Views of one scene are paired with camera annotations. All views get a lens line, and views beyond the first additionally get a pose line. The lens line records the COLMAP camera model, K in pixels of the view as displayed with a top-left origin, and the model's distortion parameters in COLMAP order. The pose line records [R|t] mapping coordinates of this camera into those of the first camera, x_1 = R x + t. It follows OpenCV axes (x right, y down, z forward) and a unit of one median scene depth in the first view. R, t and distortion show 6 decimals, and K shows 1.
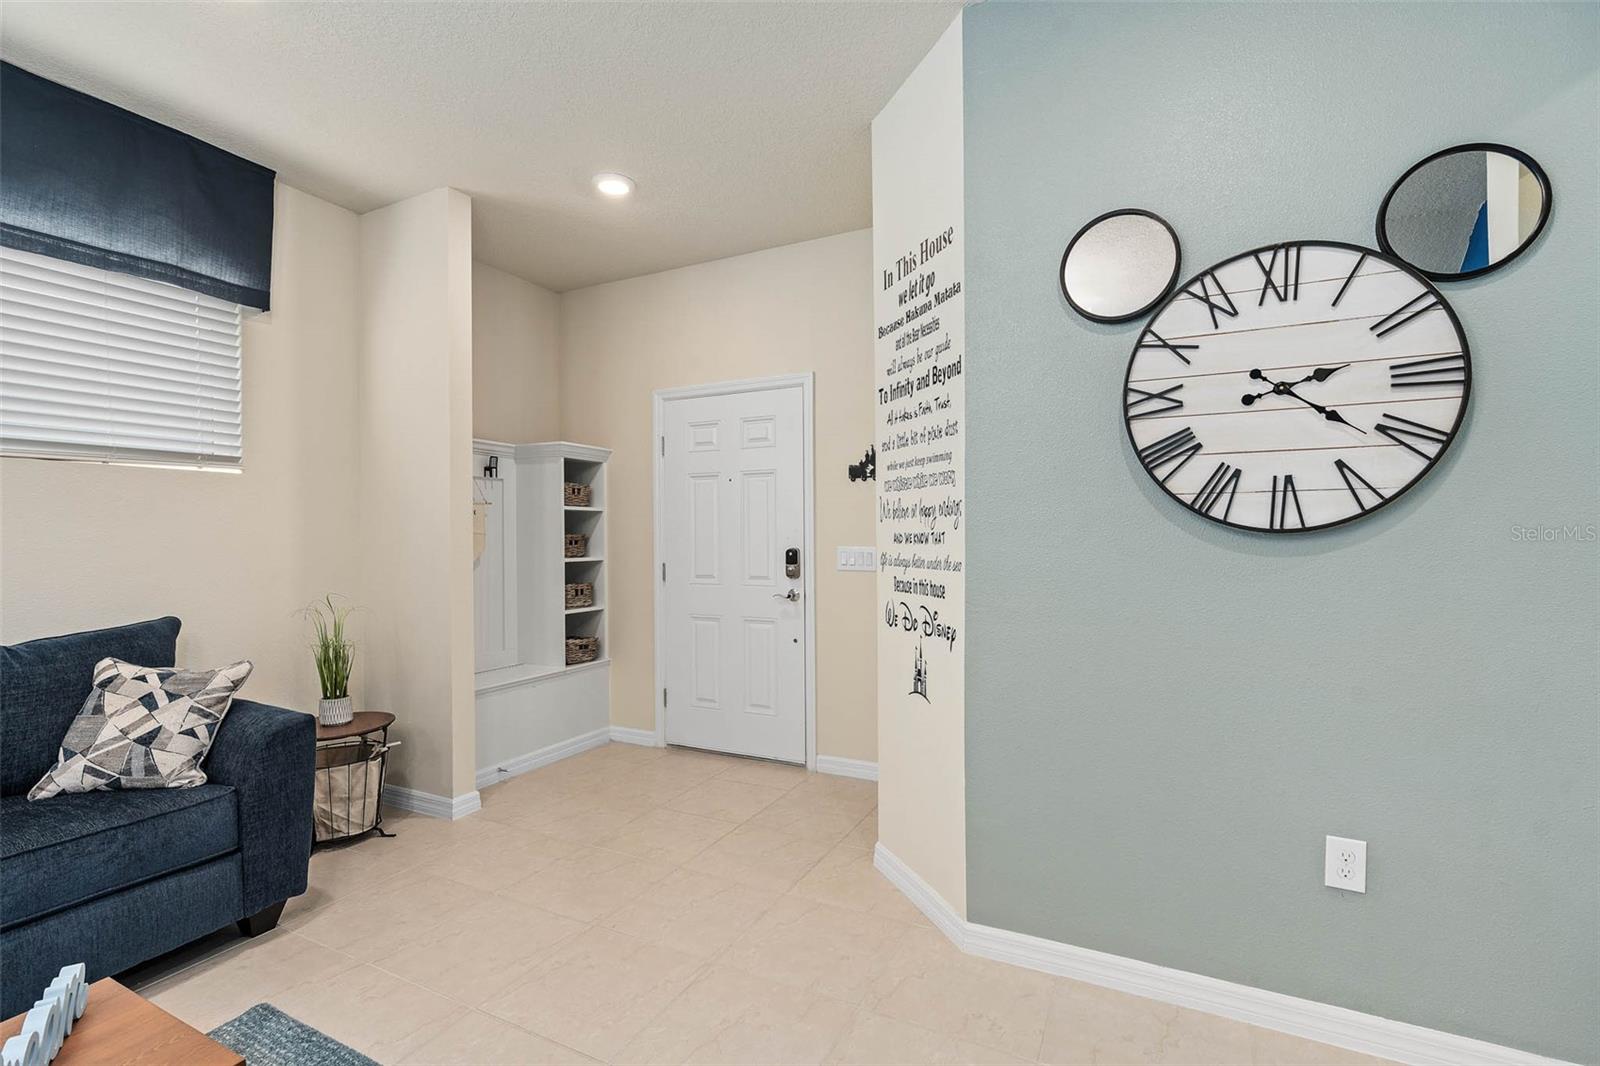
lens RADIAL K [[721.4, 0, 796.6], [0, 721.4, 535.4], [0, 0, 1]] dist [-0.005009, 0.000337]
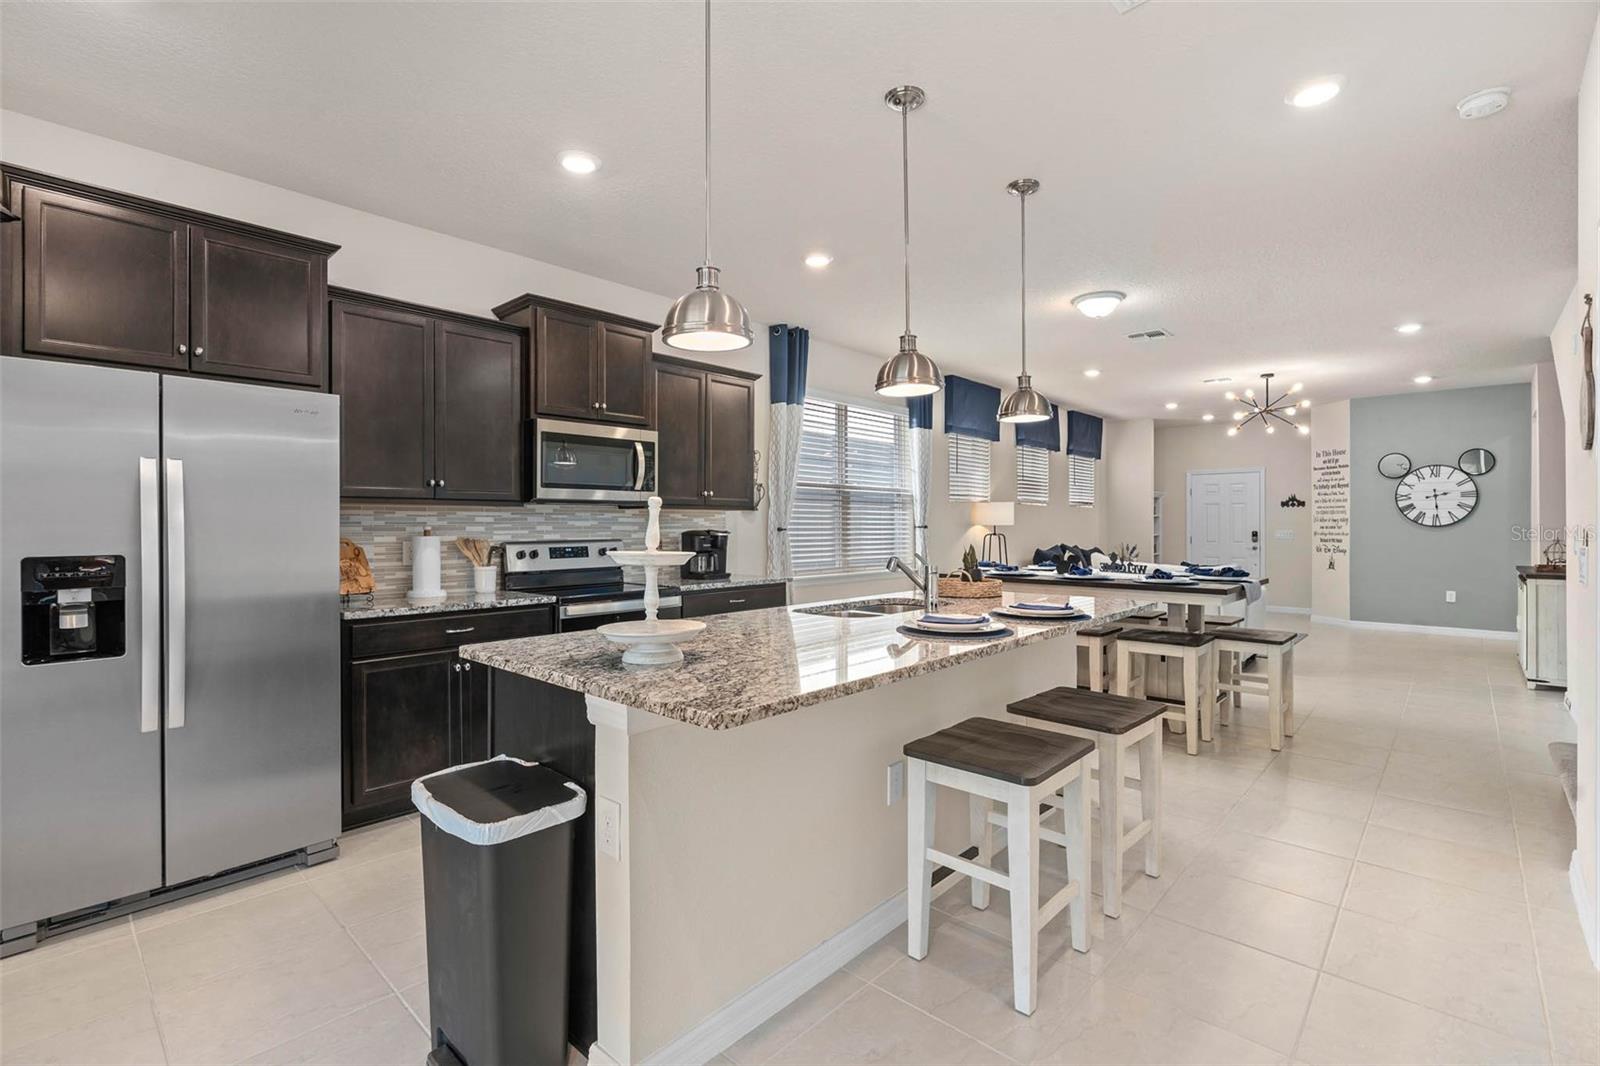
lens RADIAL K [[721.4, 0, 790.5], [0, 721.4, 523.2], [0, 0, 1]] dist [-0.005009, 0.000337]
pose [[0.958069, 0.005521, -0.286486, -1.610602], [-0.006468, 0.999976, -0.002358, 0.010627], [0.286466, 0.004112, 0.958082, -3.759499]]
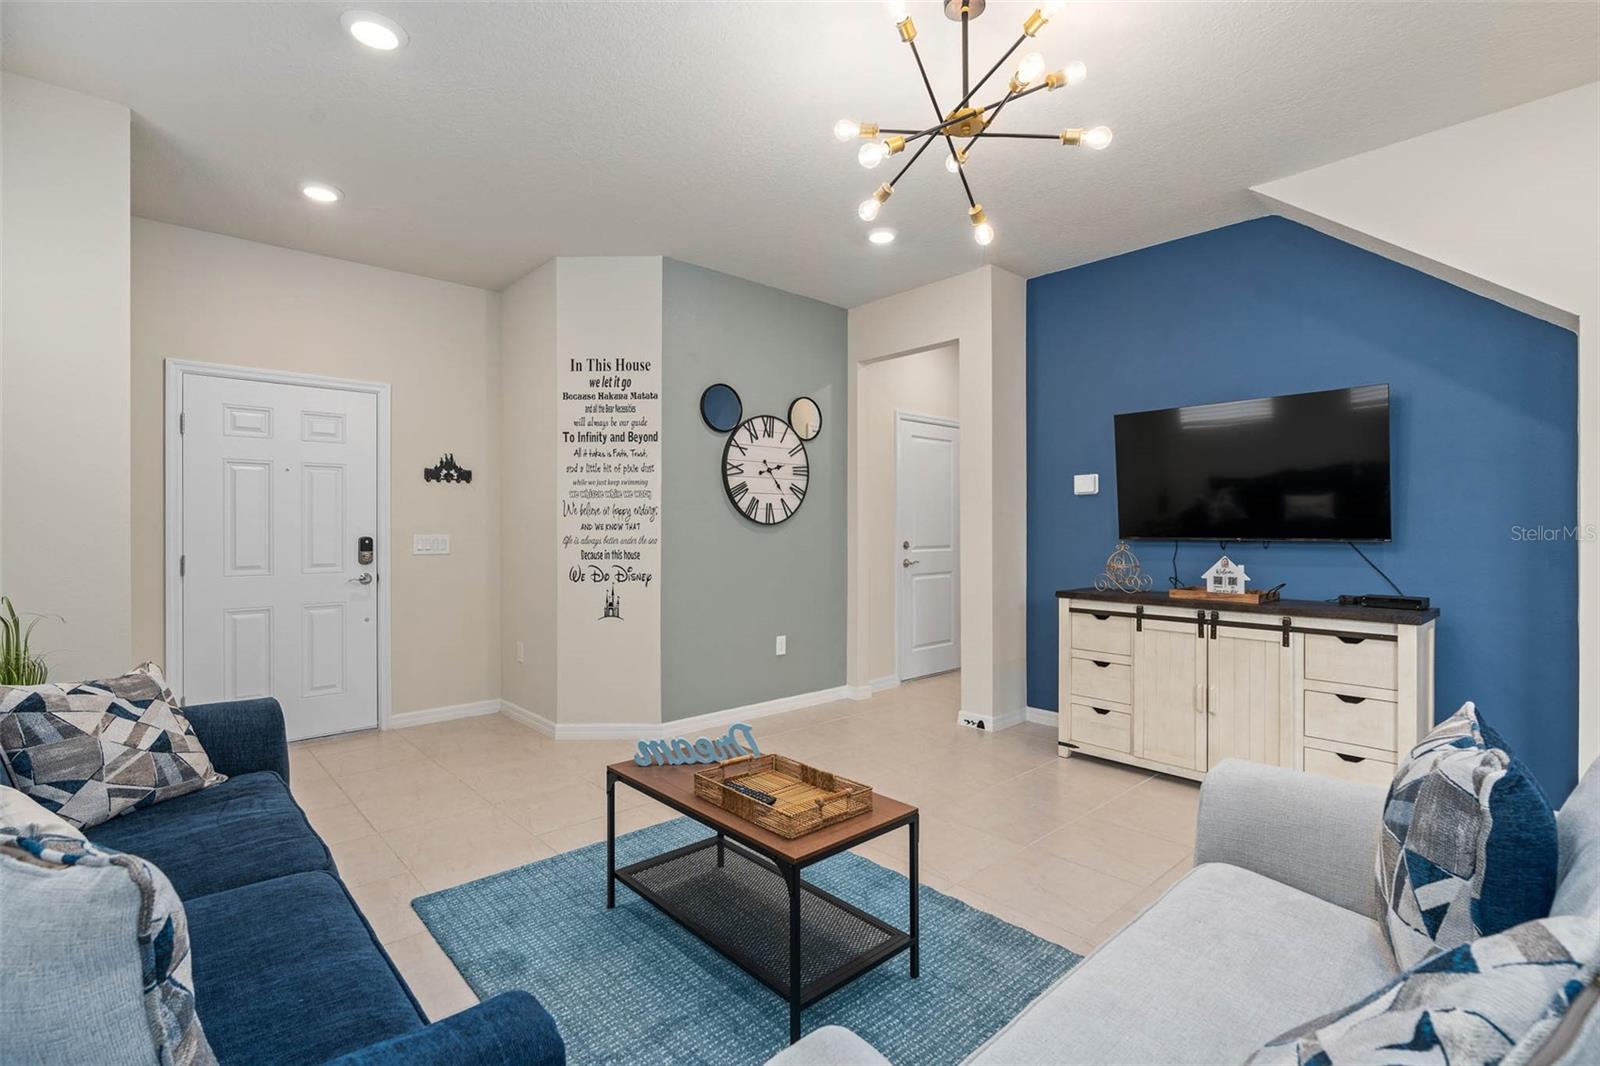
lens RADIAL K [[721.4, 0, 799.4], [0, 721.4, 523.4], [0, 0, 1]] dist [-0.005009, 0.000337]
pose [[0.365557, 0.010973, 0.930724, -1.405785], [0.000471, 0.999928, -0.011974, 0.018690], [-0.930789, 0.004816, 0.365525, -0.058751]]
